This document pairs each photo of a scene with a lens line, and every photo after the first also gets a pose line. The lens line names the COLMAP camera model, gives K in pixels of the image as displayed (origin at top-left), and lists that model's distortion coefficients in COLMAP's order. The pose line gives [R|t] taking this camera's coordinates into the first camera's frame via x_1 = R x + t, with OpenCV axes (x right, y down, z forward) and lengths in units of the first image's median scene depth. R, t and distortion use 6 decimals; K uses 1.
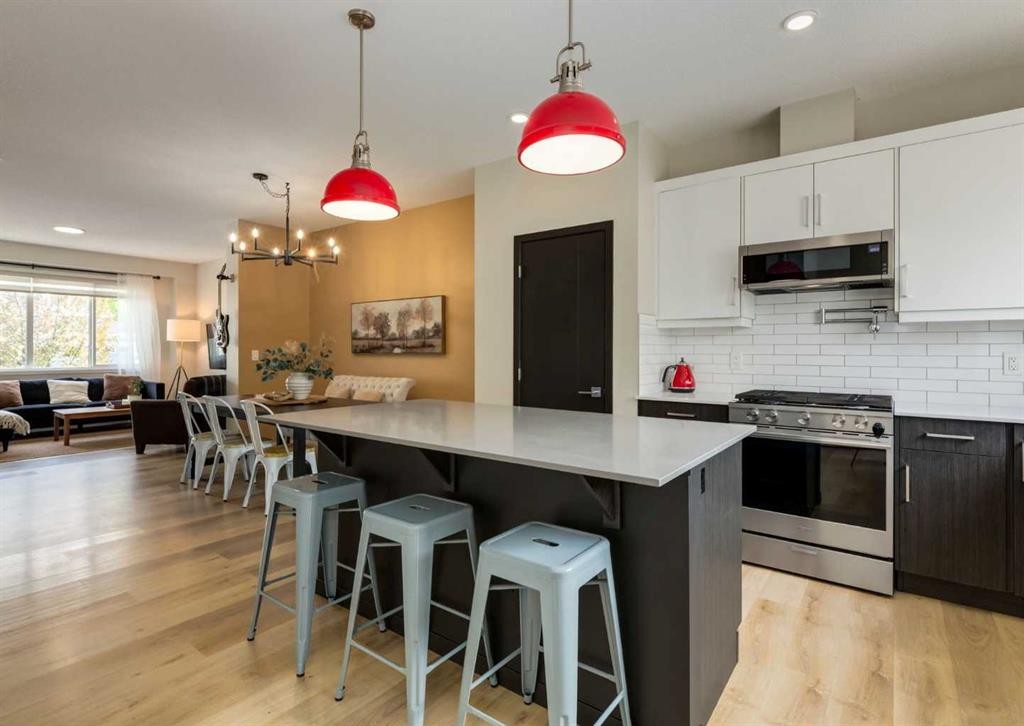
lens RADIAL K [[532.8, 0, 532.1], [0, 532.8, 347.8], [0, 0, 1]] dist [-0.001891, 0.002290]
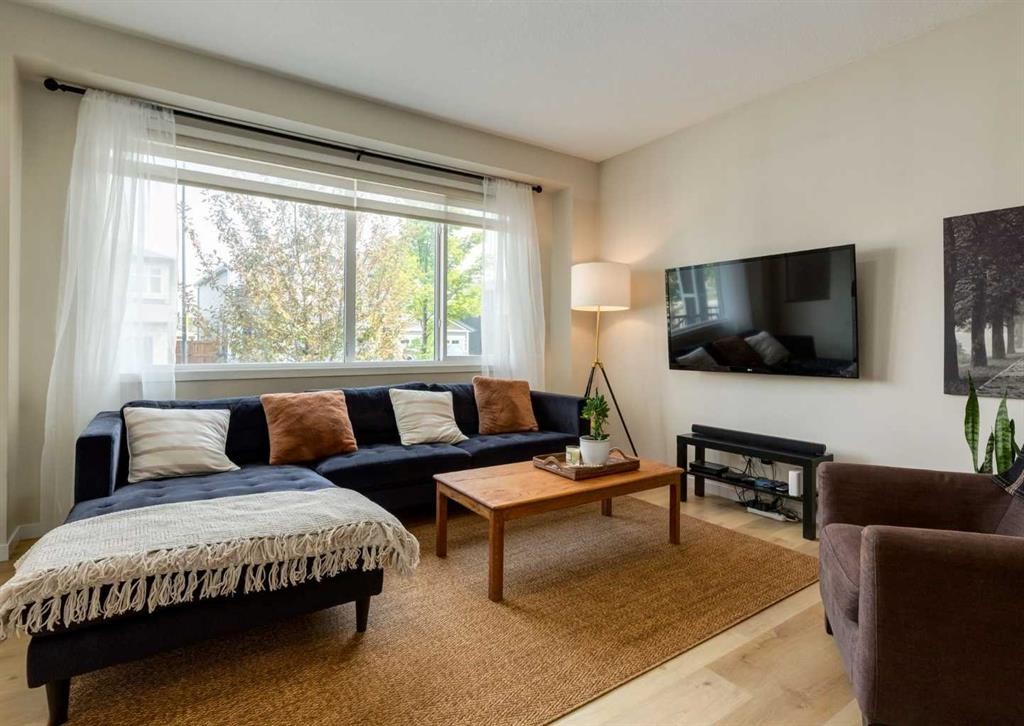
lens RADIAL K [[532.8, 0, 524.5], [0, 532.8, 339.5], [0, 0, 1]] dist [-0.001891, 0.002290]
pose [[0.948456, 0.005293, -0.316865, -0.645548], [-0.006570, 0.999974, -0.002963, 0.018474], [0.316841, 0.004893, 0.948466, 0.593073]]
